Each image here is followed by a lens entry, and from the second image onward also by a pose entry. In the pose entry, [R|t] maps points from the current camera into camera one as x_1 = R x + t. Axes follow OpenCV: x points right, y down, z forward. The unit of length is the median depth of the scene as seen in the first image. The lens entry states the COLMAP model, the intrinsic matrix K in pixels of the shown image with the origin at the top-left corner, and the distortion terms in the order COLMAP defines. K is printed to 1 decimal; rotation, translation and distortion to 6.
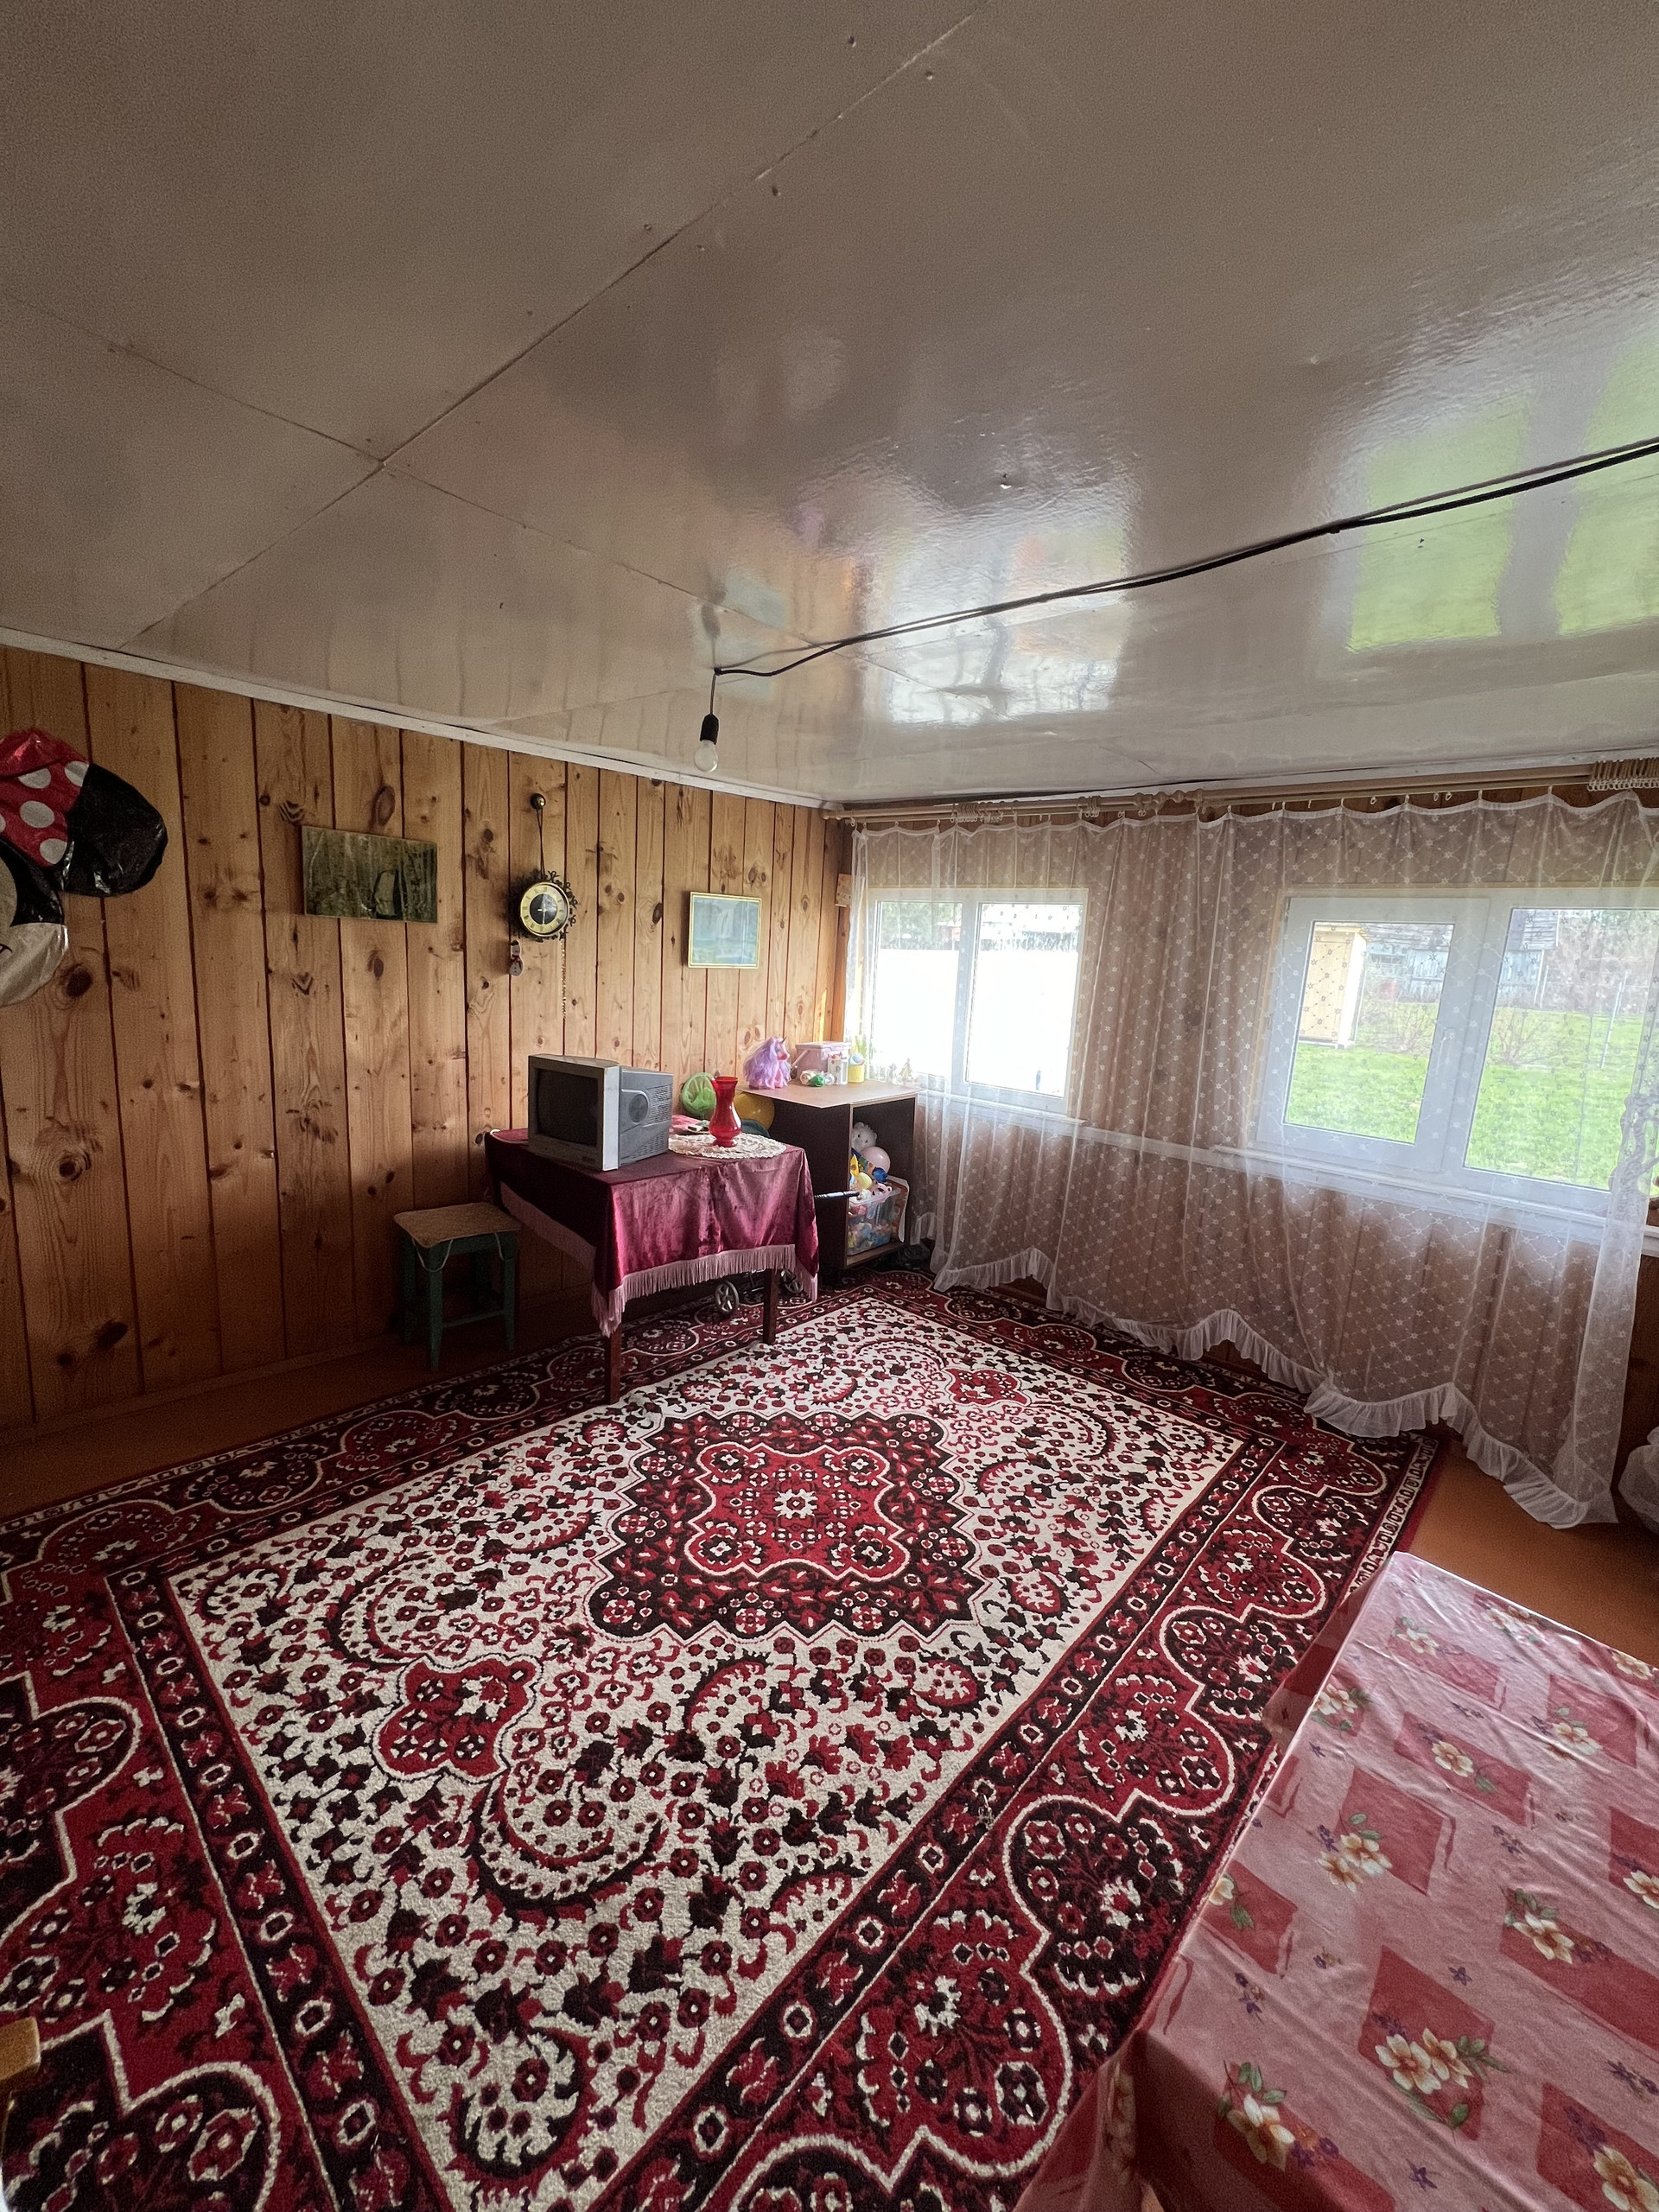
lens RADIAL K [[885.3, 0, 827.7], [0, 885.3, 1101.3], [0, 0, 1]] dist [0.001001, 0.000438]
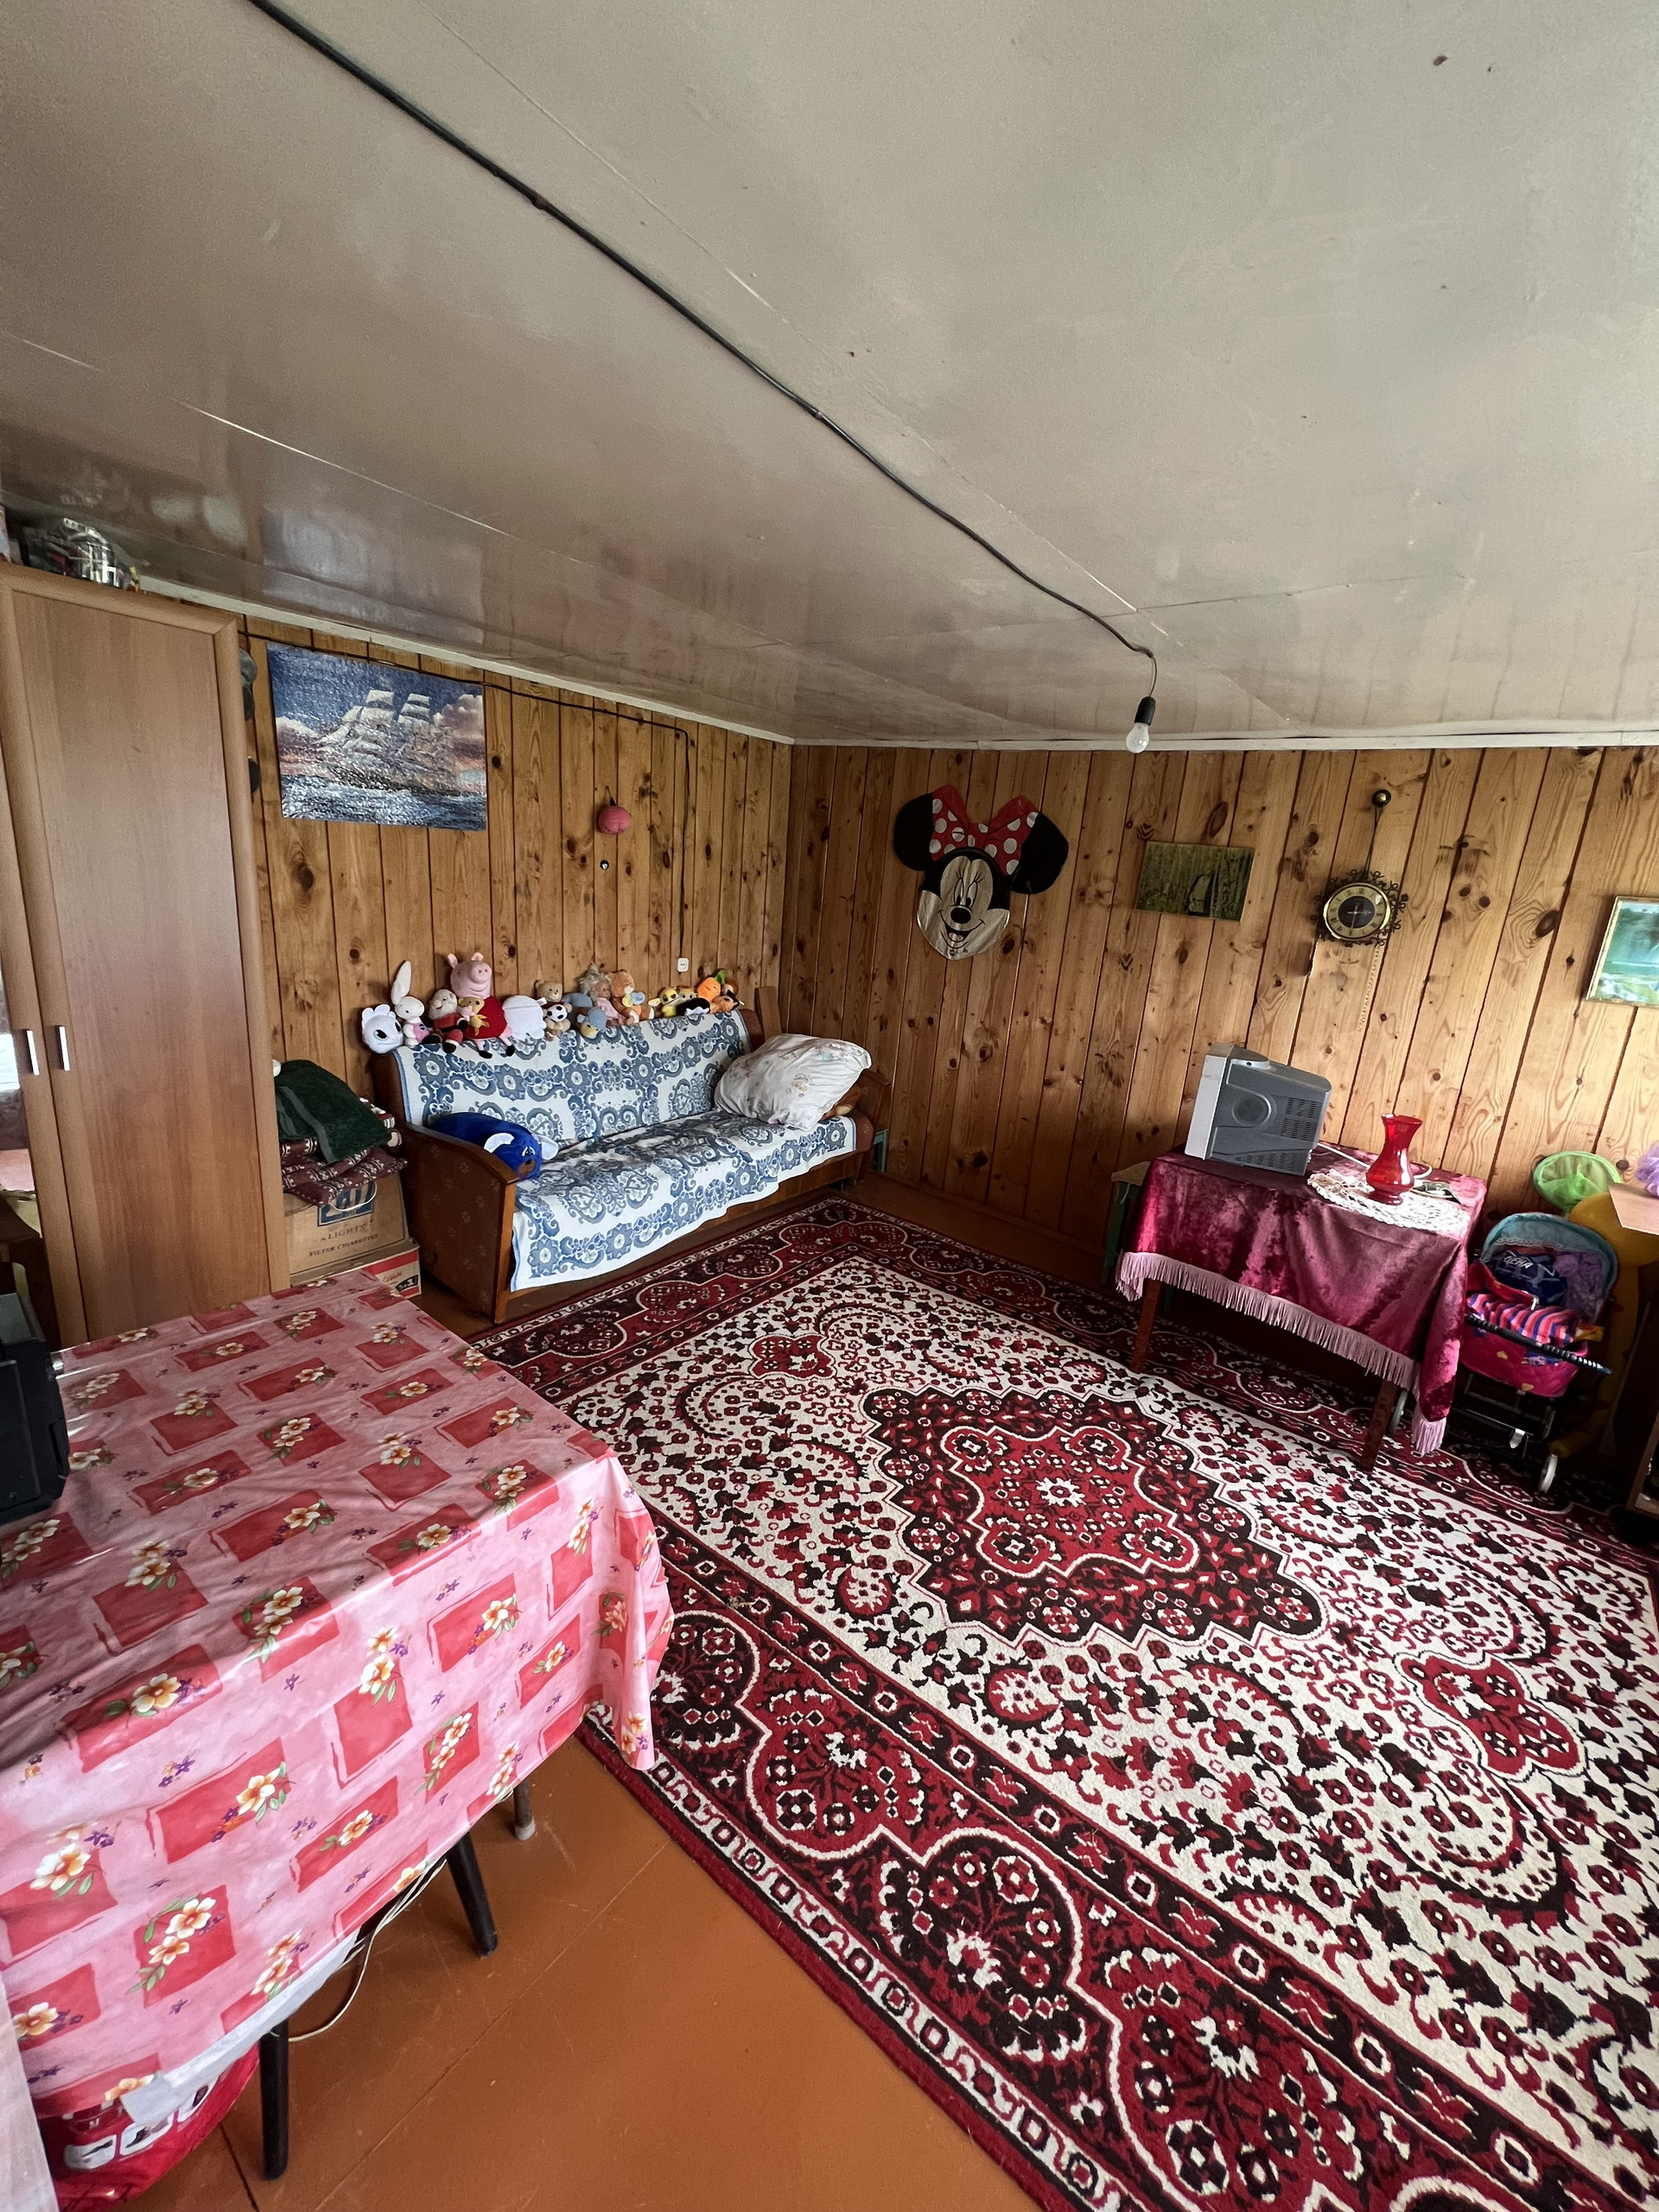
lens RADIAL K [[885.3, 0, 827.7], [0, 885.3, 1101.3], [0, 0, 1]] dist [0.001001, 0.000438]
pose [[0.084361, 0.202677, -0.975605, 1.021369], [-0.265401, 0.948297, 0.174054, -0.069606], [0.960440, 0.244243, 0.133790, 0.658126]]
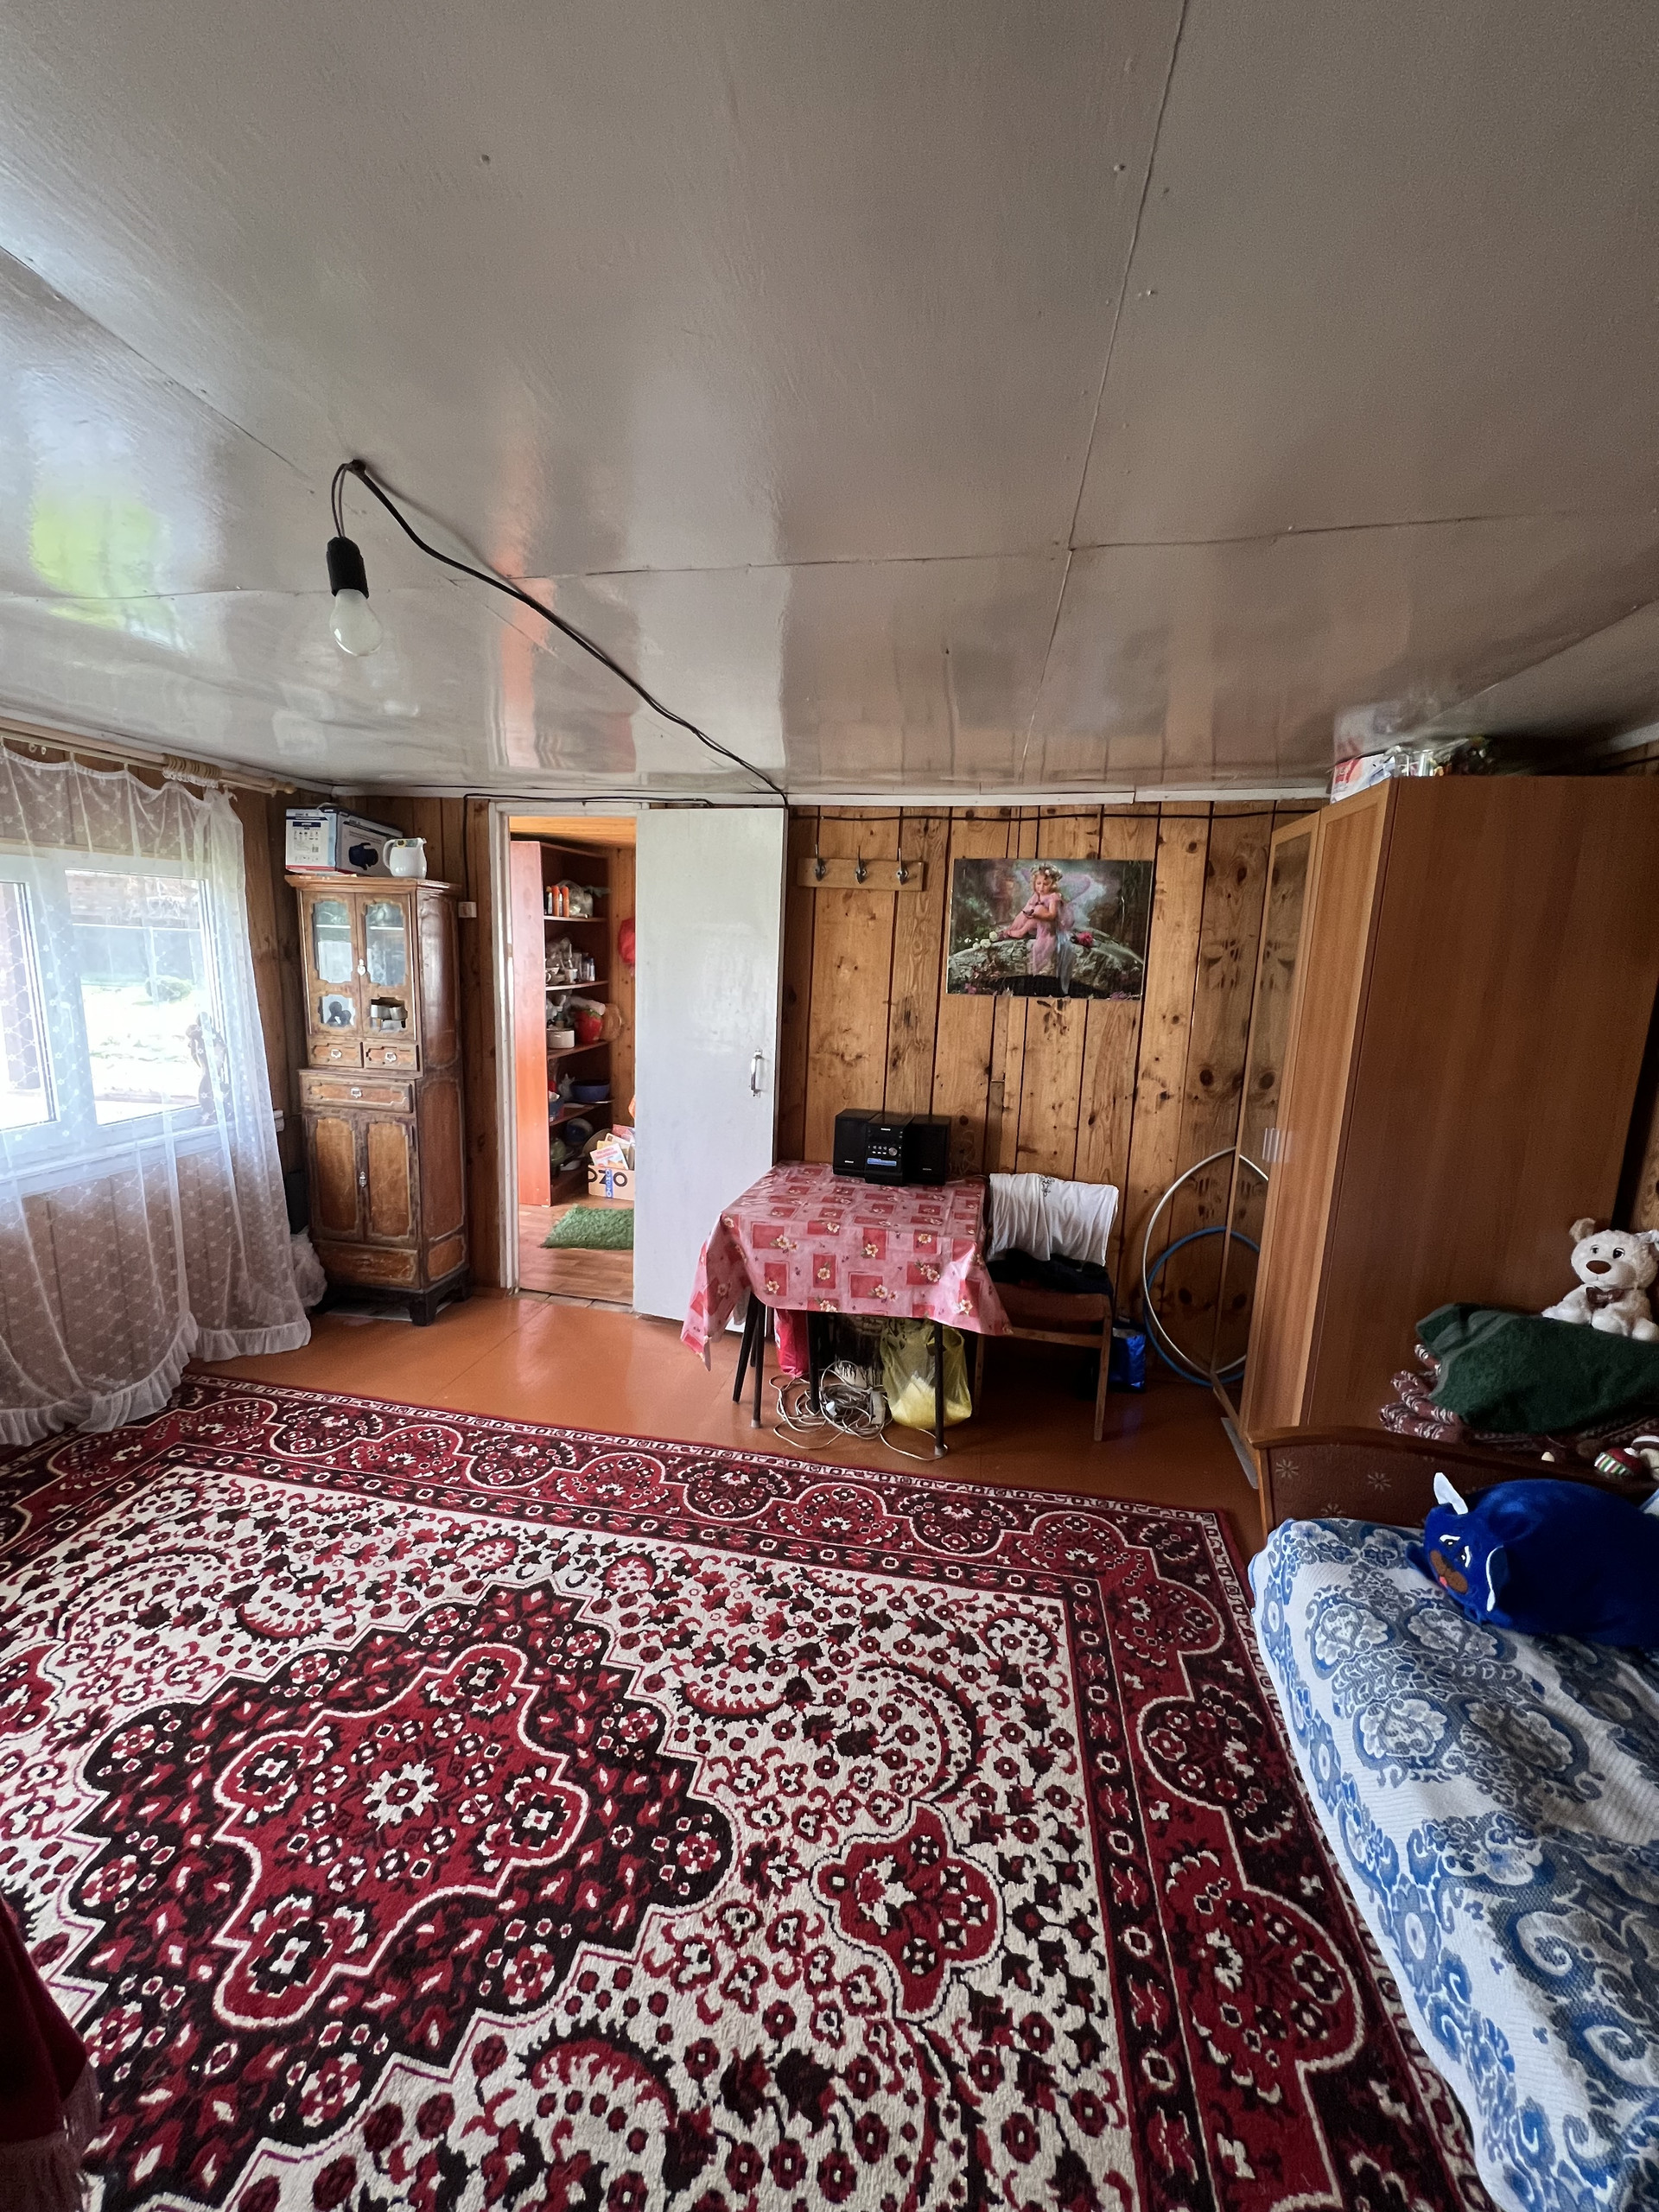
lens RADIAL K [[885.3, 0, 827.7], [0, 885.3, 1101.3], [0, 0, 1]] dist [0.001001, 0.000438]
pose [[-0.543522, -0.214318, 0.811573, -0.820317], [0.096031, 0.944631, 0.313769, -0.283645], [-0.833884, 0.248476, -0.492847, 1.180622]]
